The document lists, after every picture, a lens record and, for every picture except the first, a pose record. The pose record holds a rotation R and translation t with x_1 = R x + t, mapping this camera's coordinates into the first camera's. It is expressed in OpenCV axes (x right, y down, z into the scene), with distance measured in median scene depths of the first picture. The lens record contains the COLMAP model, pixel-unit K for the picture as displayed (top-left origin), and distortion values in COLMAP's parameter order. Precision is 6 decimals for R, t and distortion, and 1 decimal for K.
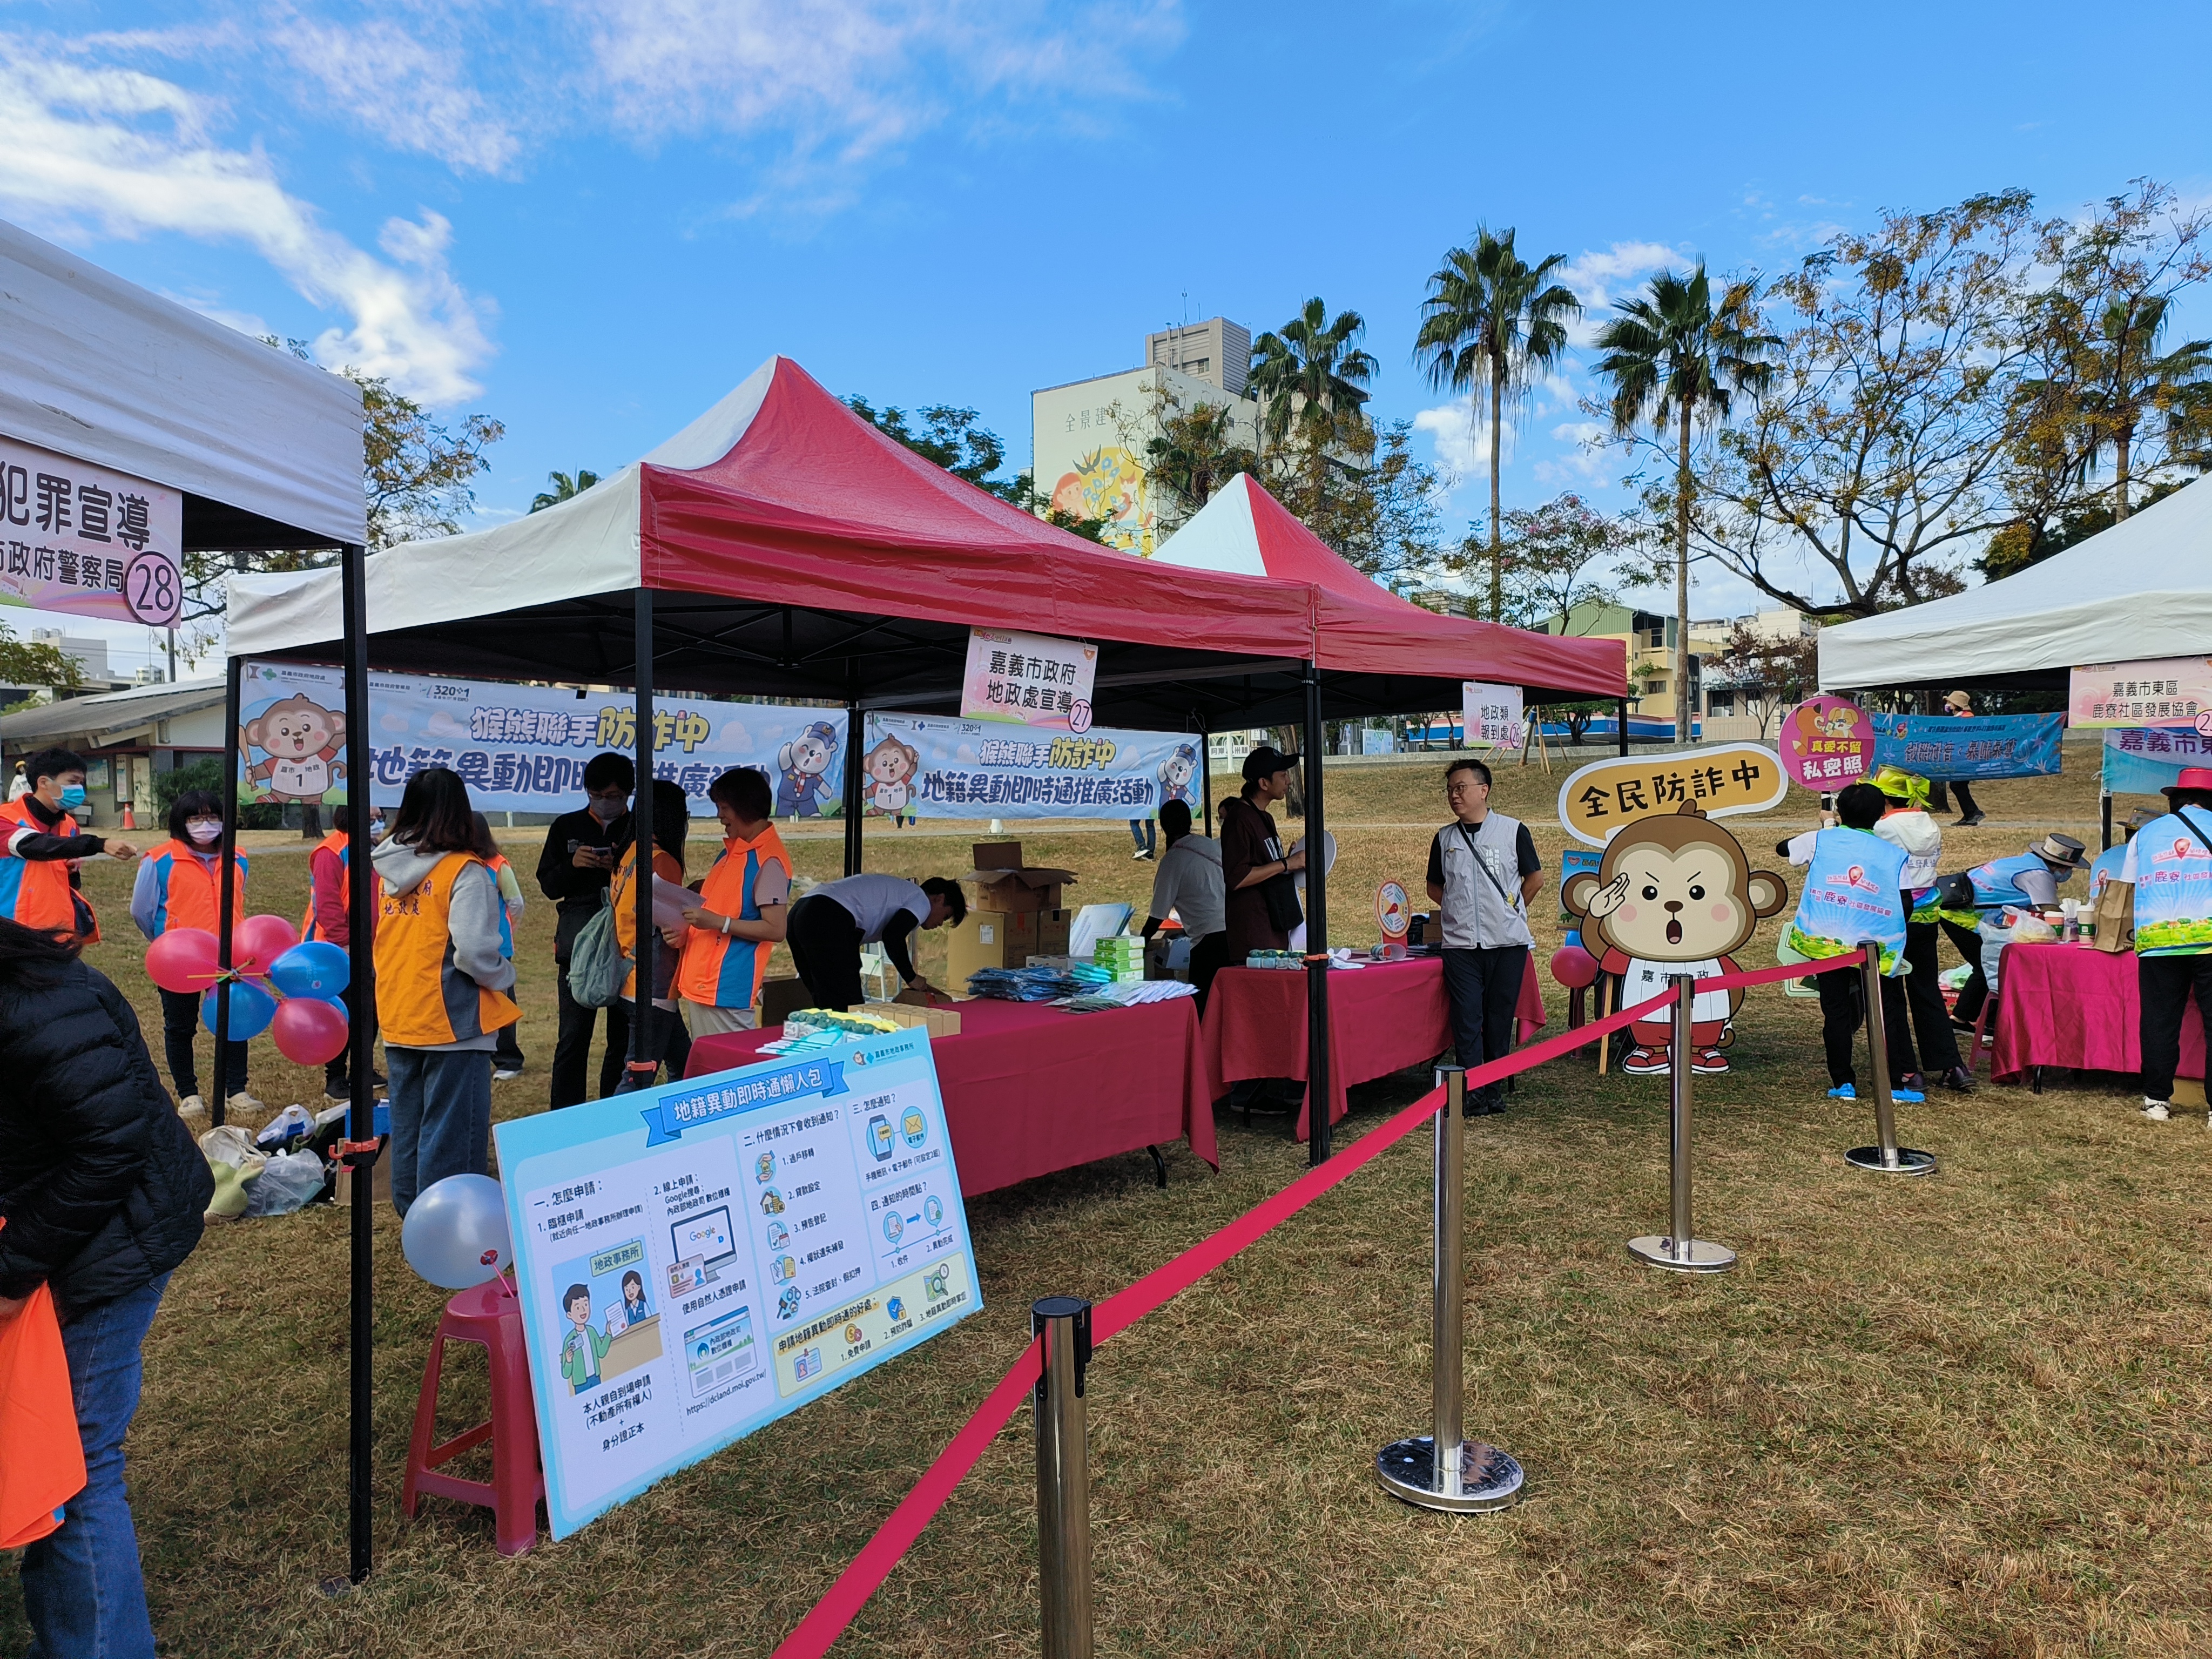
lens RADIAL K [[1490.6, 0, 1099.8], [0, 1490.6, 845.1], [0, 0, 1]] dist [0.072866, -0.051771]
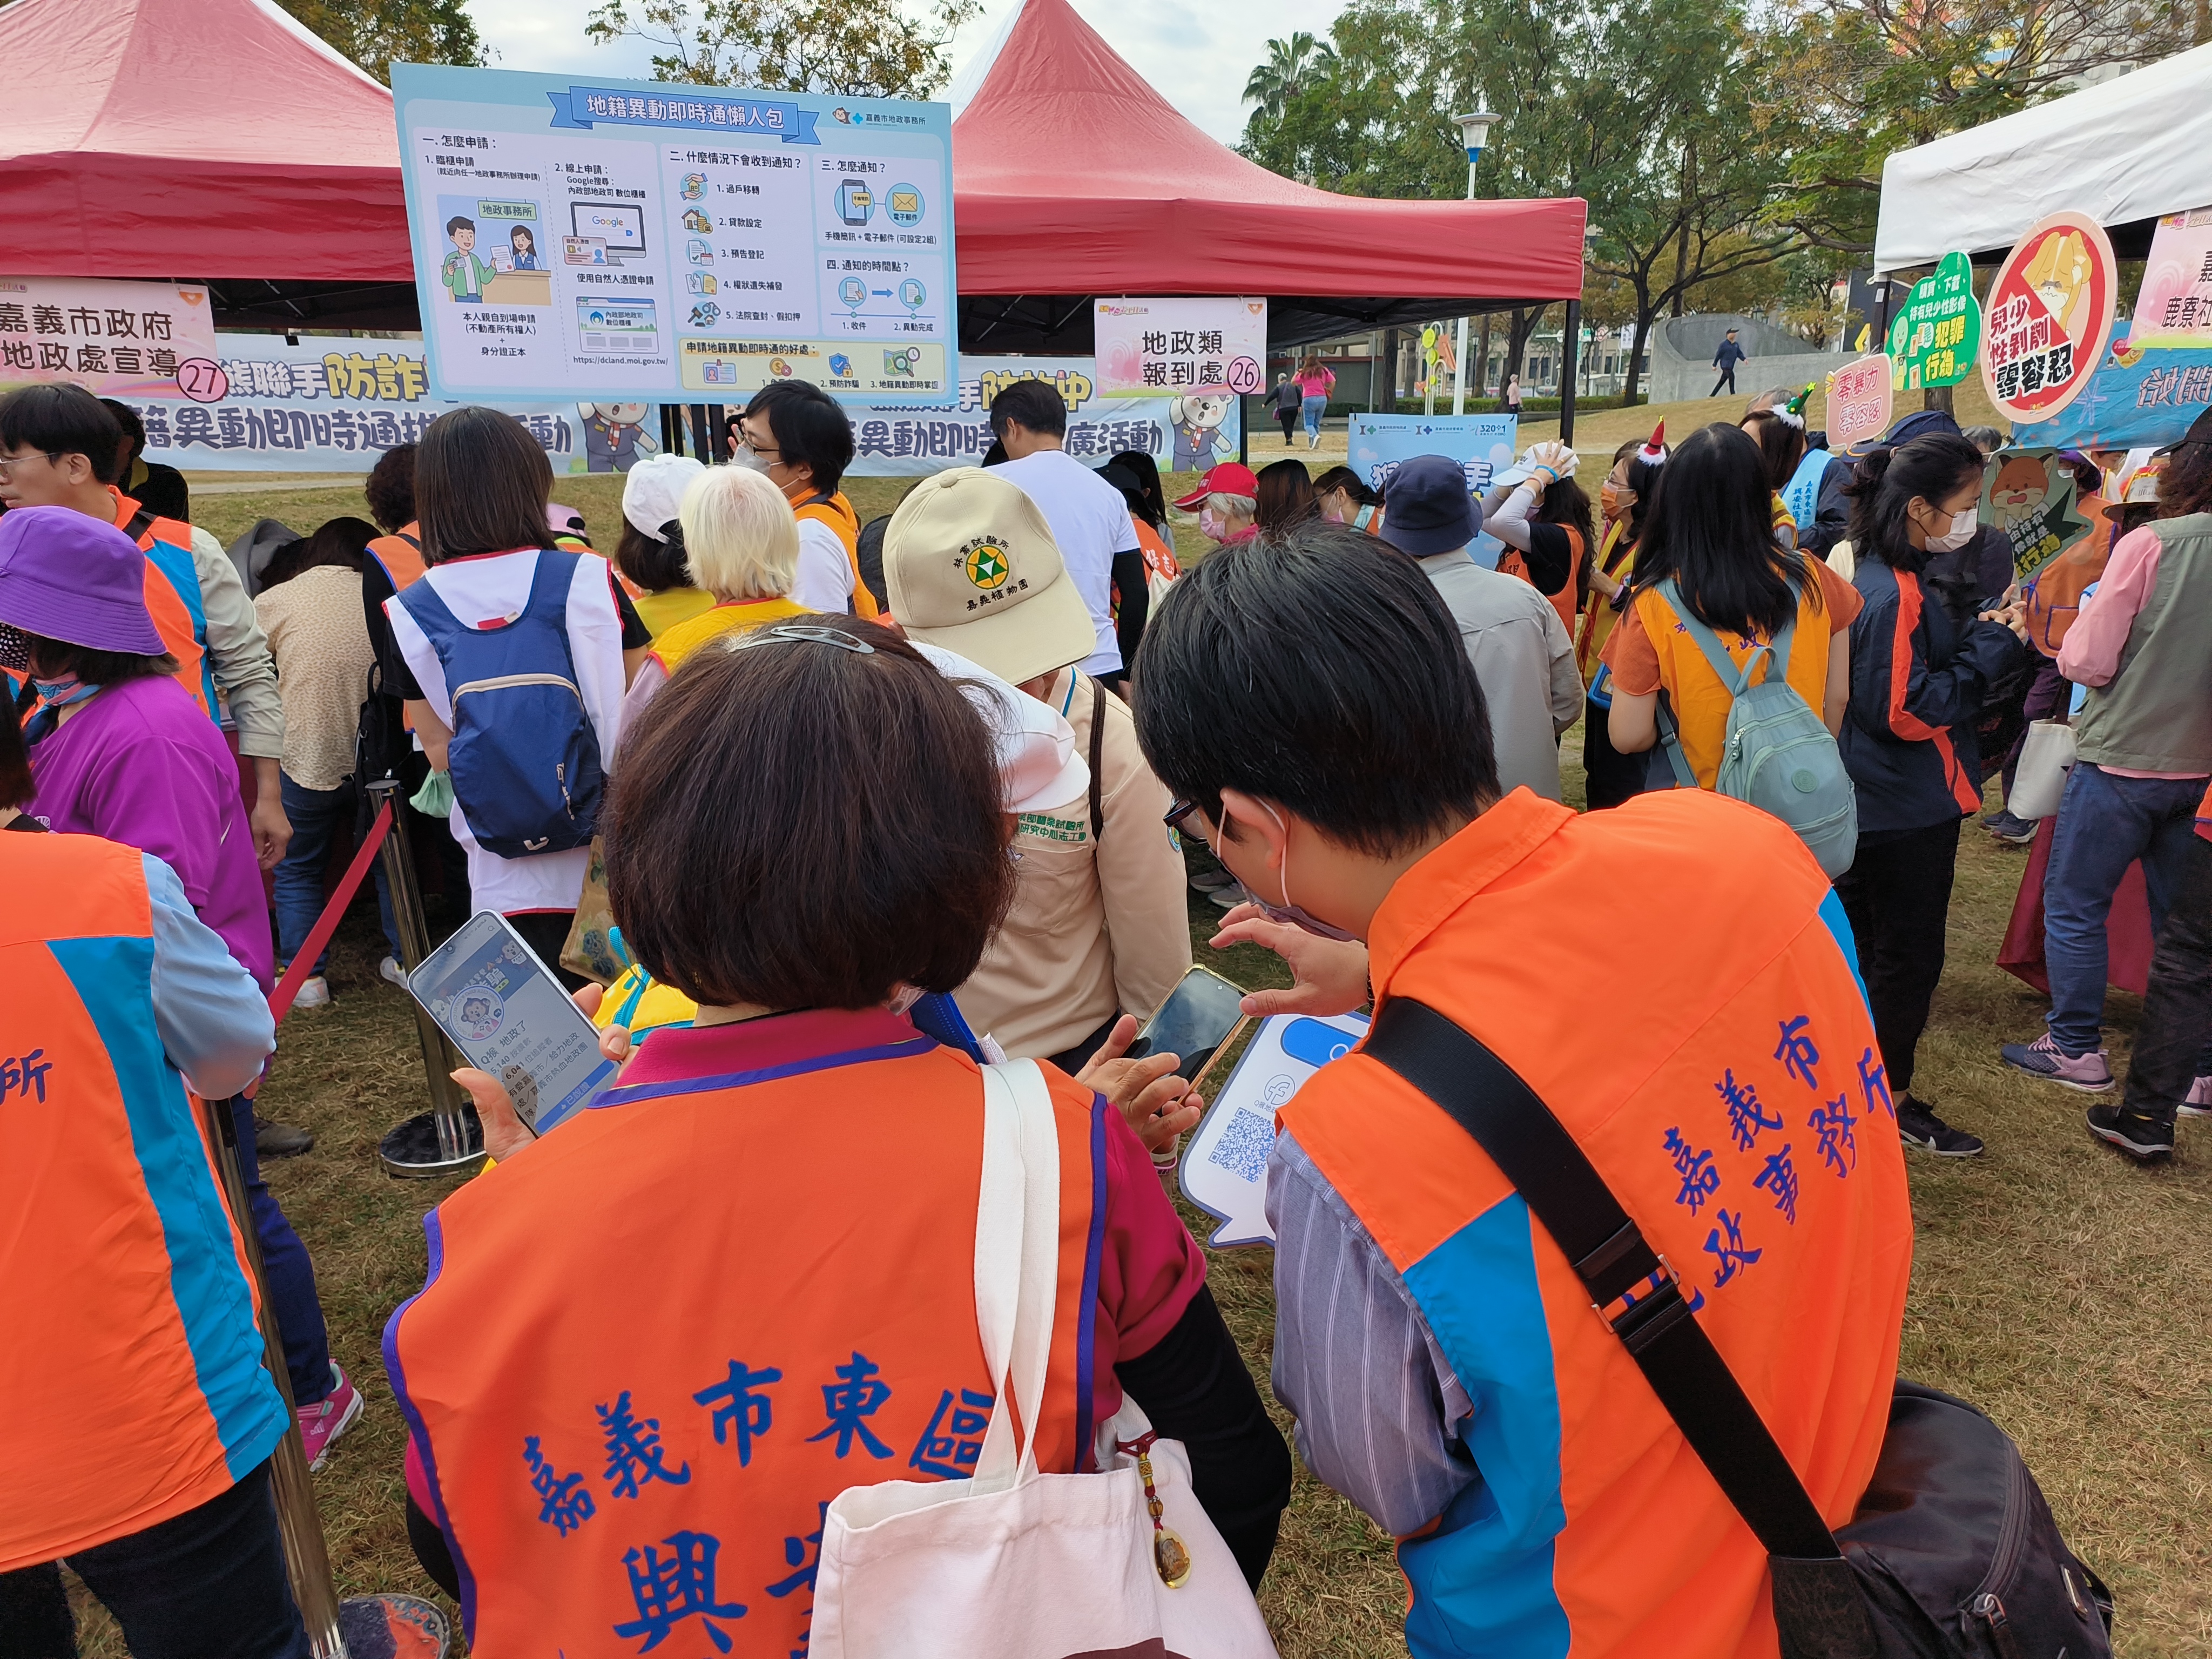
lens RADIAL K [[1490.6, 0, 1094.9], [0, 1490.6, 834.7], [0, 0, 1]] dist [0.072866, -0.051771]
pose [[0.863857, 0.135392, -0.485201, 0.137496], [-0.009147, 0.967260, 0.253621, -0.010591], [0.503654, -0.214654, 0.836813, 0.086661]]
